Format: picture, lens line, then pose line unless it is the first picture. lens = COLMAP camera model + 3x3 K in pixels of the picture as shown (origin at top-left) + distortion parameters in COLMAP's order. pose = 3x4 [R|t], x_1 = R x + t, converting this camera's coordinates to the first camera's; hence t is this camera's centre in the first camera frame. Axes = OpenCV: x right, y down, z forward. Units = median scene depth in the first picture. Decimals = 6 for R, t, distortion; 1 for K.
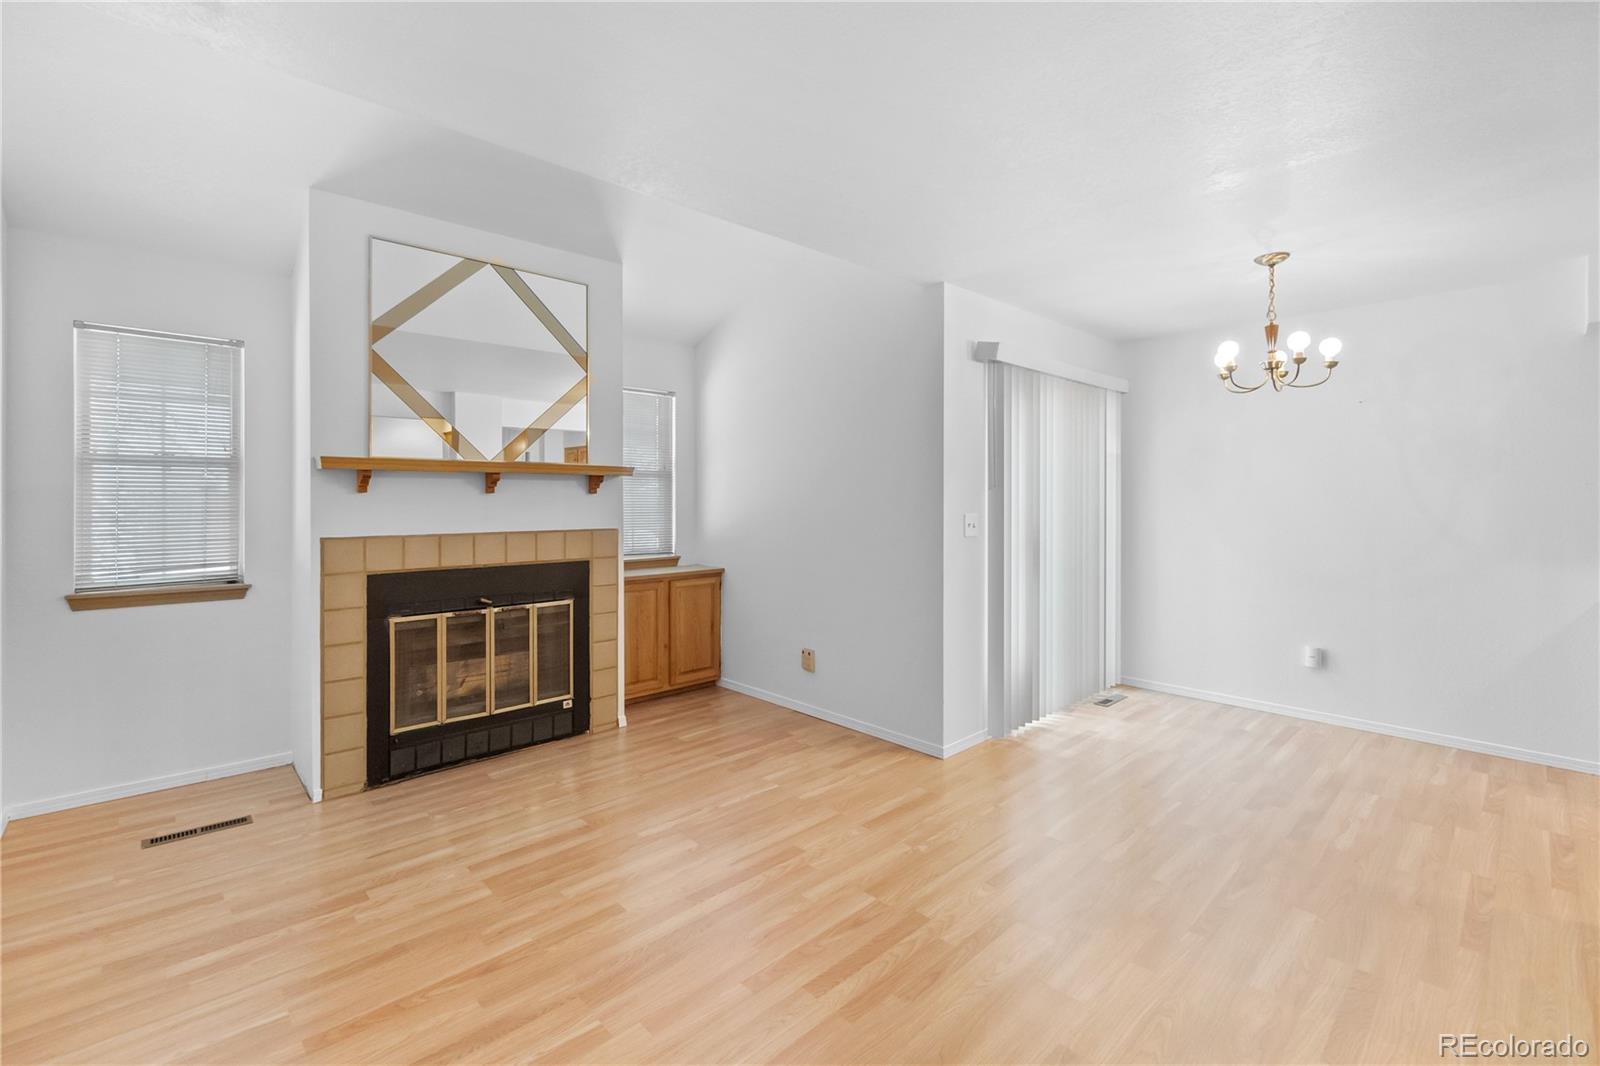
lens RADIAL K [[672.3, 0, 826.7], [0, 672.3, 500.2], [0, 0, 1]] dist [-0.002795, -0.000386]
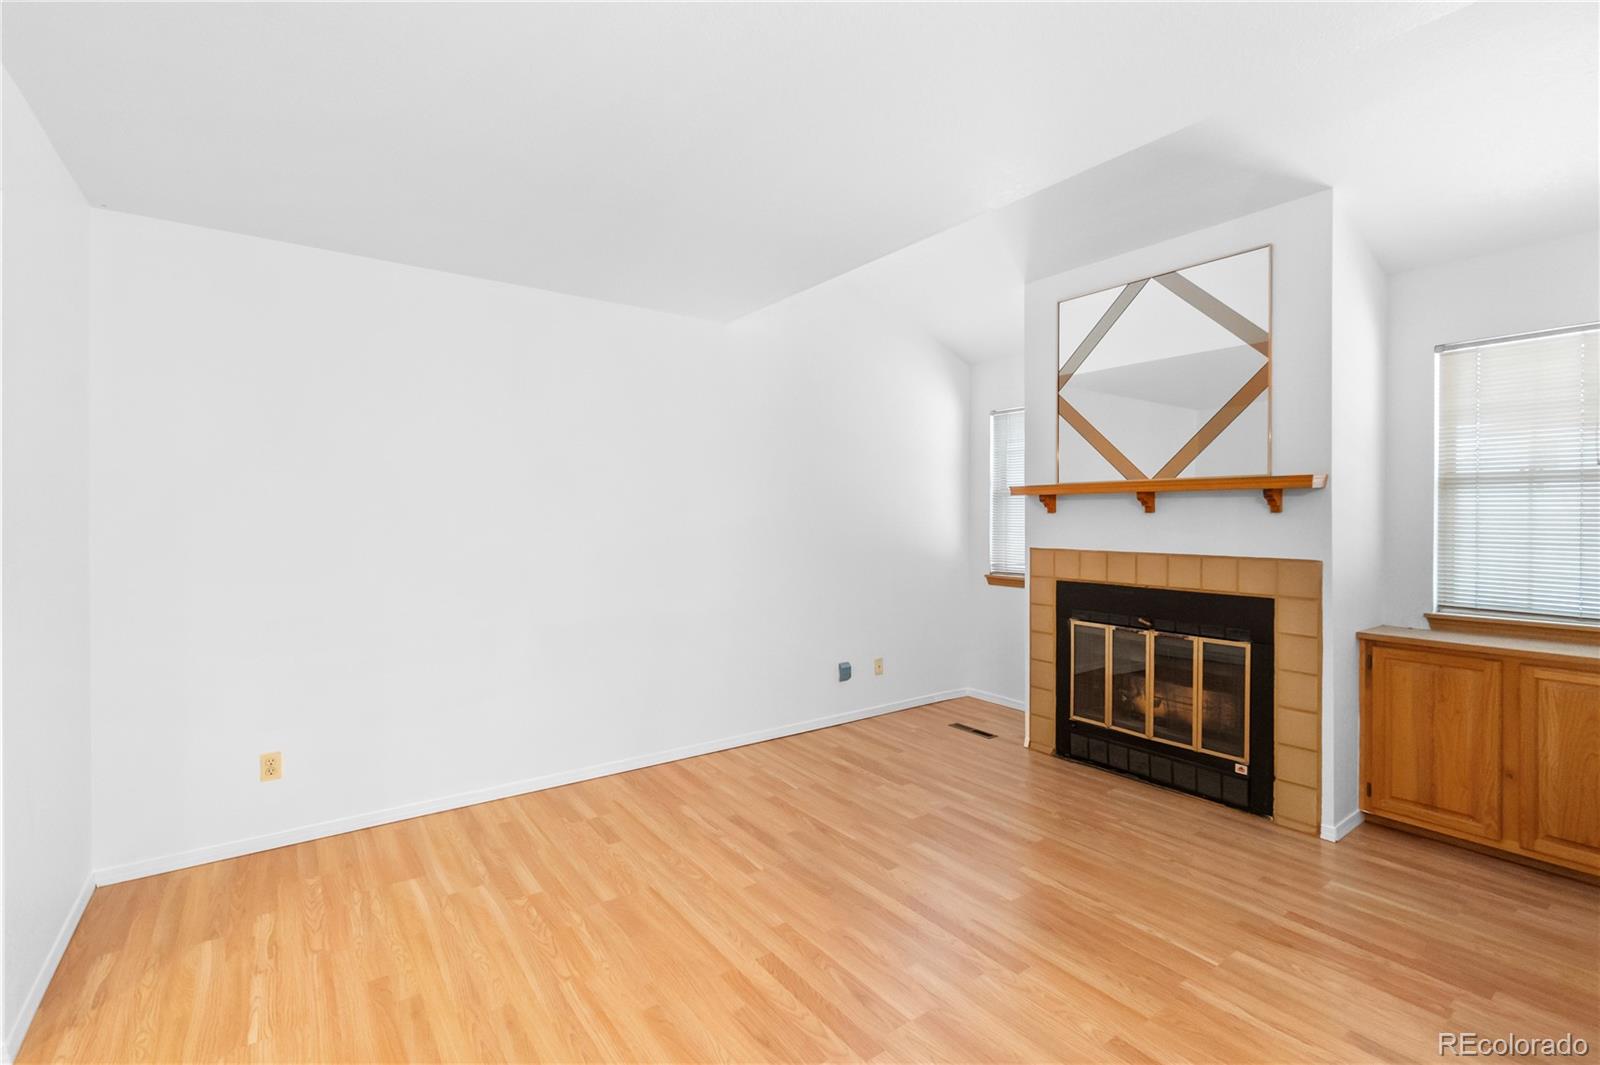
lens RADIAL K [[718.6, 0, 797.9], [0, 718.6, 521.6], [0, 0, 1]] dist [0.001187, 0.000128]
pose [[-0.126146, 0.007976, -0.991980, 0.589558], [-0.004644, 0.999952, 0.008631, -0.004315], [0.992001, 0.005696, -0.126103, 0.611519]]
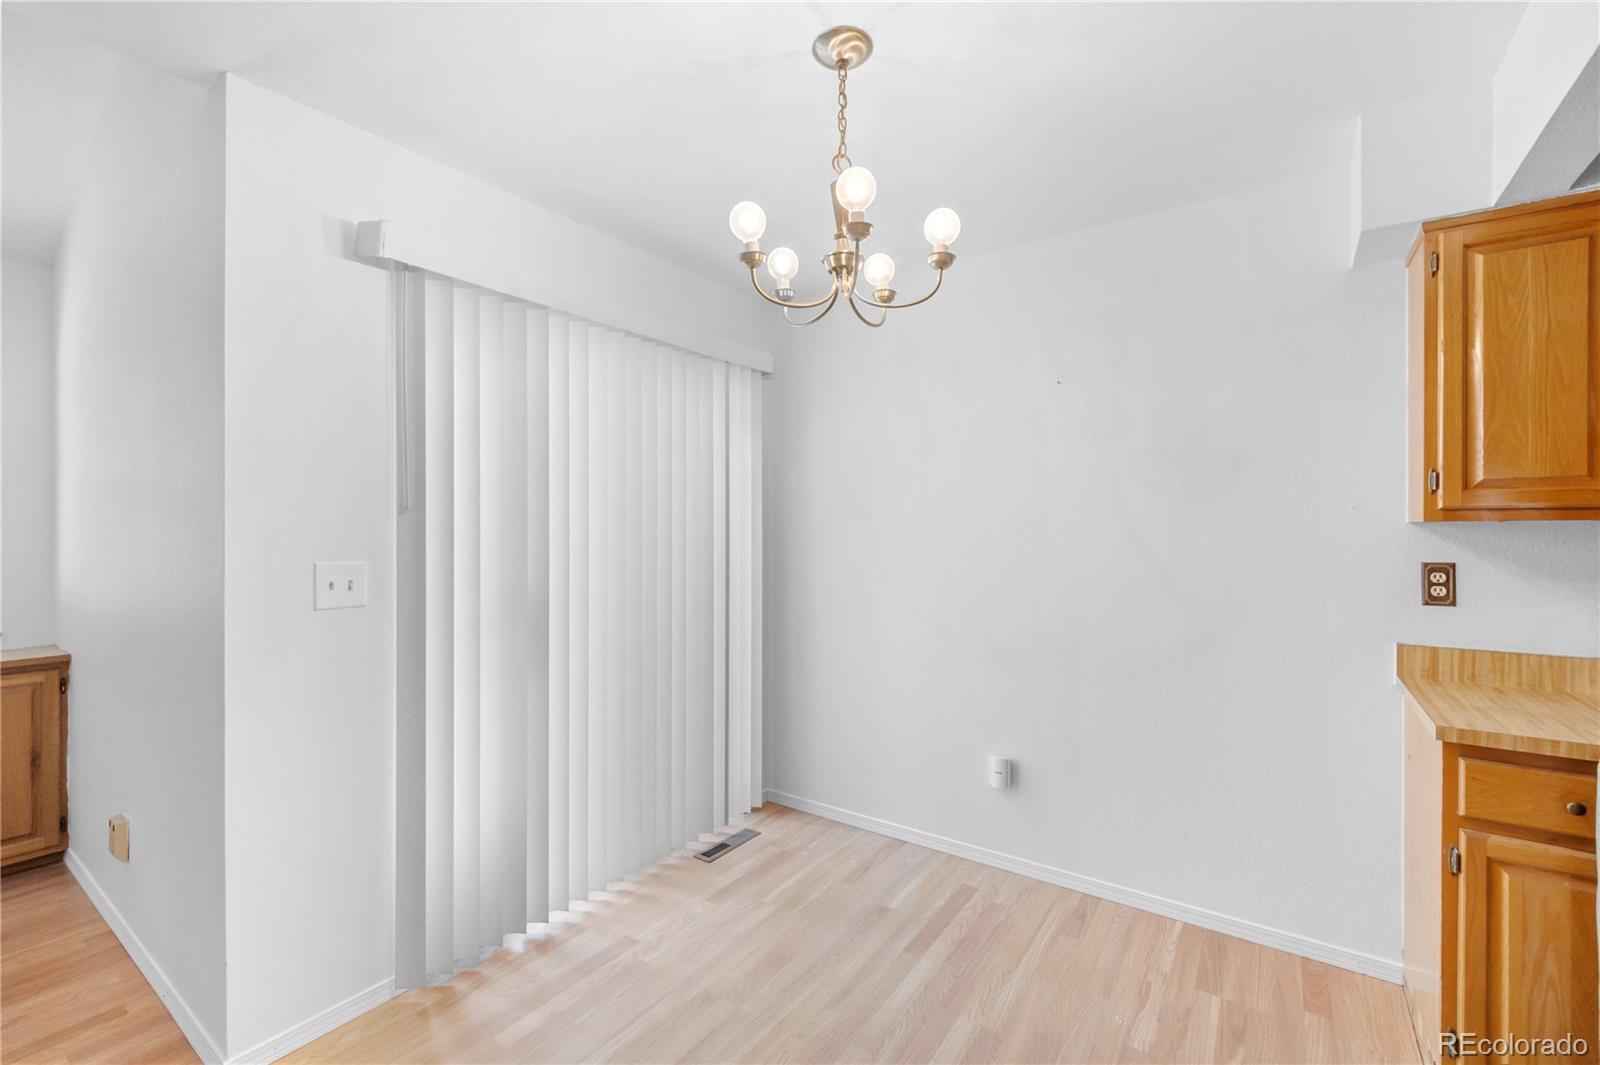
lens RADIAL K [[682.5, 0, 797.2], [0, 682.5, 528.8], [0, 0, 1]] dist [-0.011449, -0.000034]
pose [[0.980078, -0.000033, 0.198613, 0.466108], [0.000887, 0.999991, -0.004209, -0.001980], [-0.198611, 0.004301, 0.980069, 0.452142]]
